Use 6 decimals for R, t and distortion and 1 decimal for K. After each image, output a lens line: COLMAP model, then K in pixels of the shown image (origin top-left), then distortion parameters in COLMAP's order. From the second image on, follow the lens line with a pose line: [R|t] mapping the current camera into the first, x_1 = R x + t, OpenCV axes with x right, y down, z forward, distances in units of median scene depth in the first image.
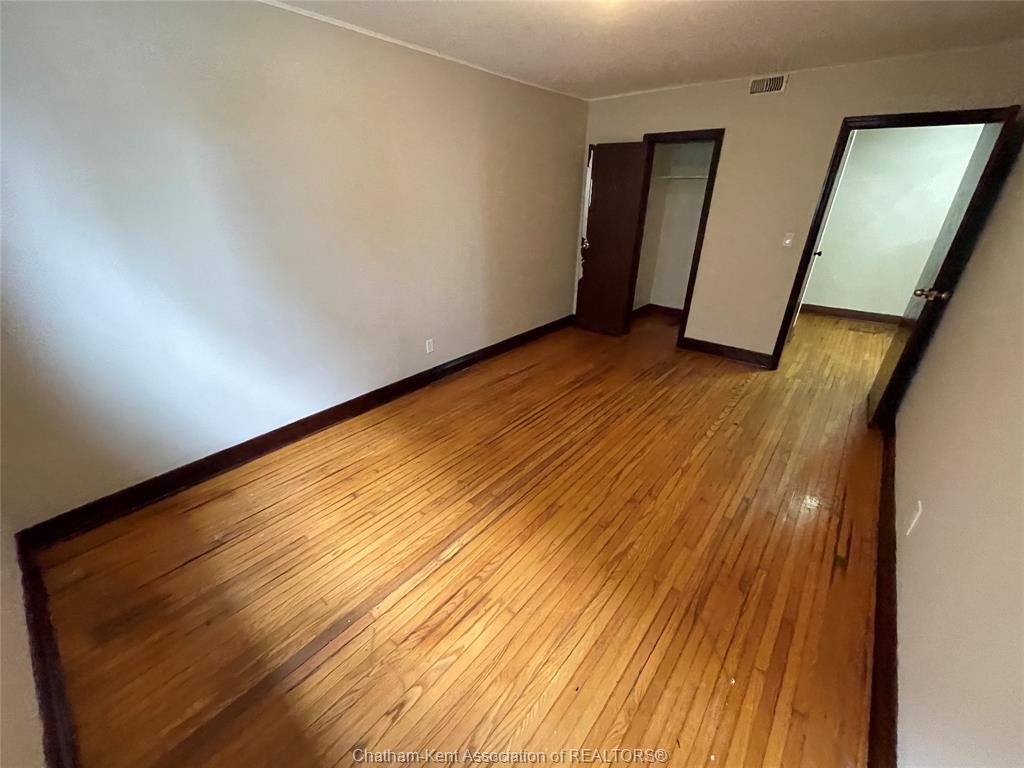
lens RADIAL K [[410.4, 0, 511.0], [0, 410.4, 383.4], [0, 0, 1]] dist [-0.002915, 0.000225]
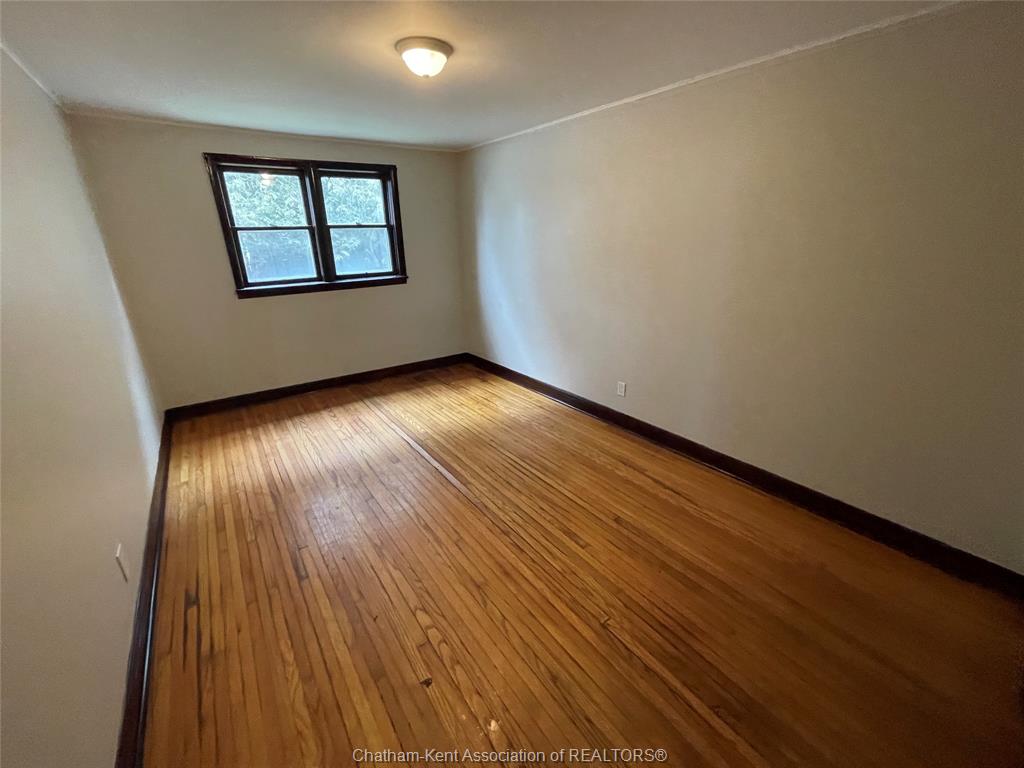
lens RADIAL K [[410.4, 0, 511.6], [0, 410.4, 384.0], [0, 0, 1]] dist [-0.002915, 0.000225]
pose [[-0.230482, 0.331347, -0.914925, 0.910648], [-0.407413, 0.821001, 0.399964, -0.470308], [0.883681, 0.464937, -0.054231, 1.000363]]
